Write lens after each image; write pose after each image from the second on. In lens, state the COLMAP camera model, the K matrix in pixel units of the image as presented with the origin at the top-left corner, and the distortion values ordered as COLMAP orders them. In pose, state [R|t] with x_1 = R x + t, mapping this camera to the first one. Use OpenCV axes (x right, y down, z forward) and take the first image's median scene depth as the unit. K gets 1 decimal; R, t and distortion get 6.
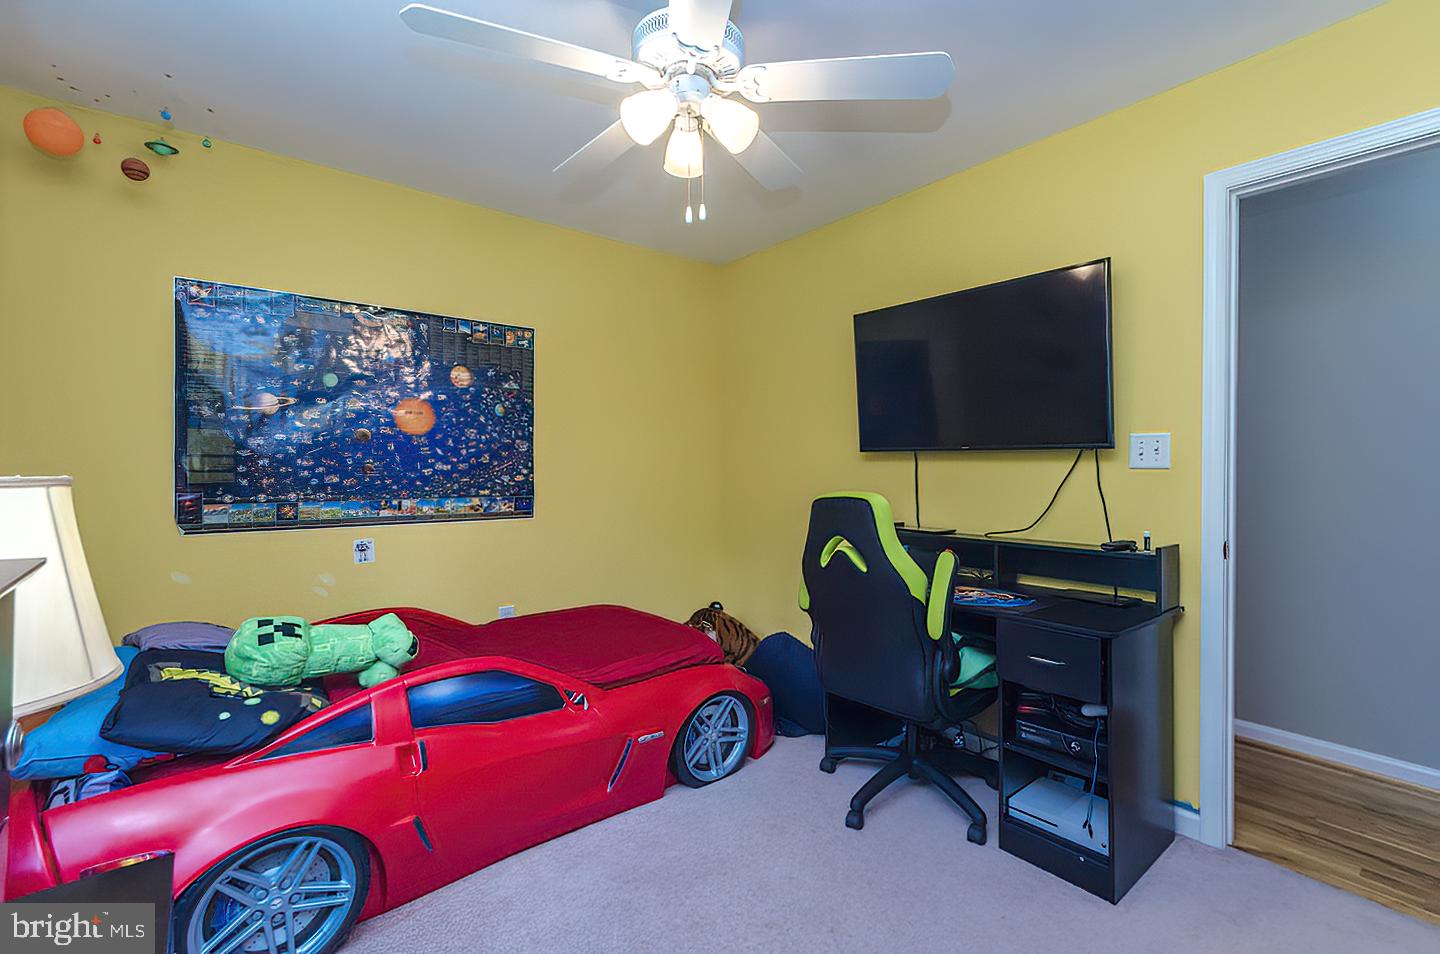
lens RADIAL K [[637.5, 0, 727.2], [0, 637.5, 486.4], [0, 0, 1]] dist [0.018157, 0.000342]
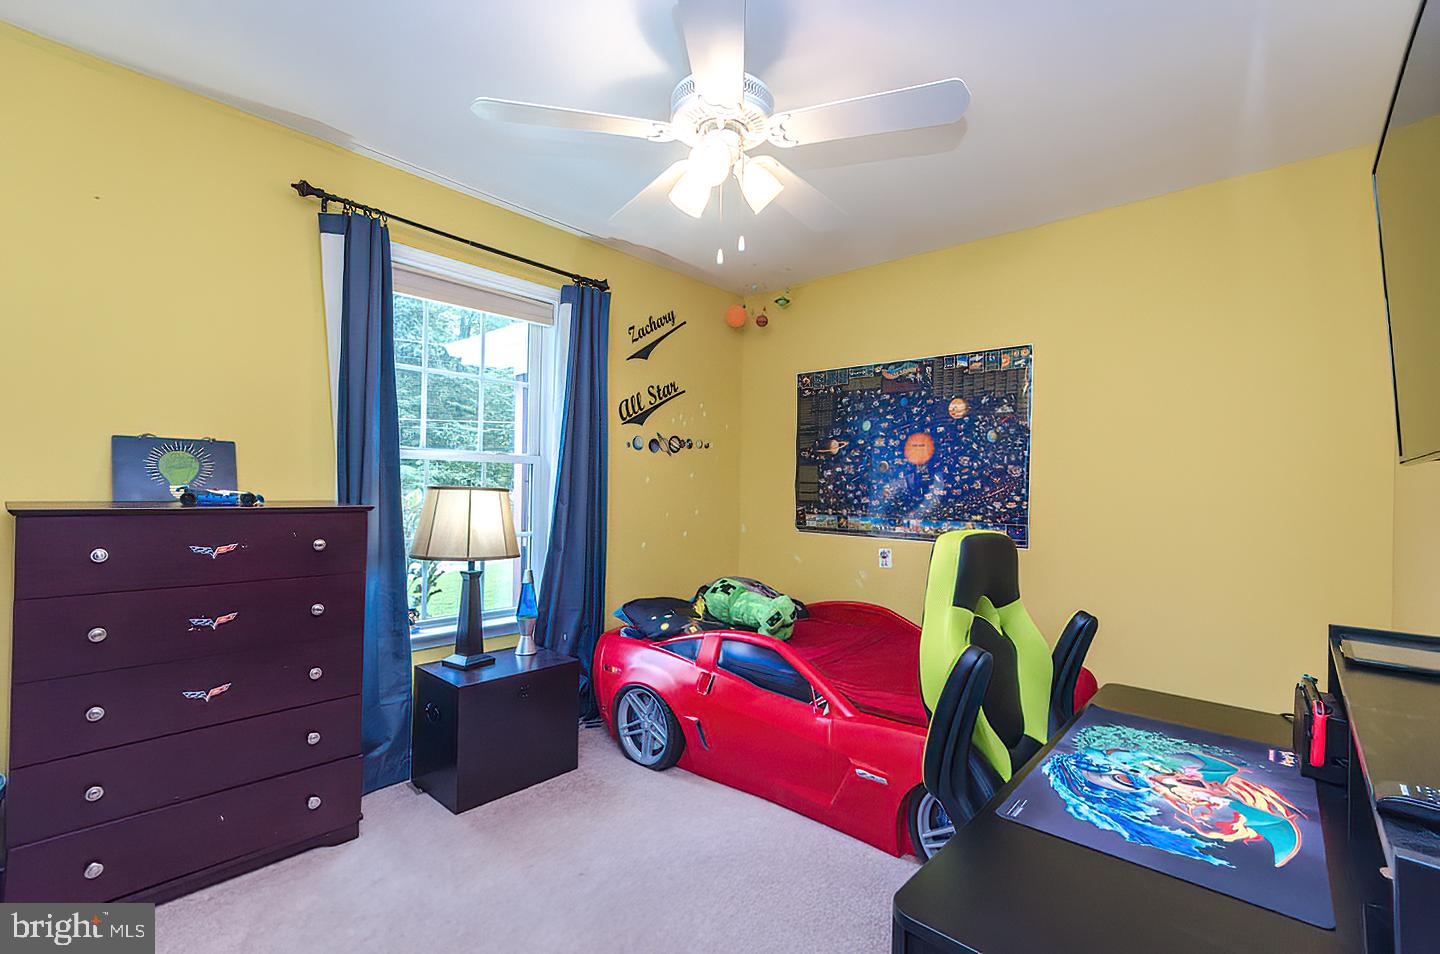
lens RADIAL K [[637.5, 0, 727.2], [0, 637.5, 486.4], [0, 0, 1]] dist [0.018157, 0.000342]
pose [[0.167599, 0.003019, -0.985851, 0.575821], [-0.044408, 0.999003, -0.004490, -0.019120], [0.984855, 0.044533, 0.167566, 0.449128]]
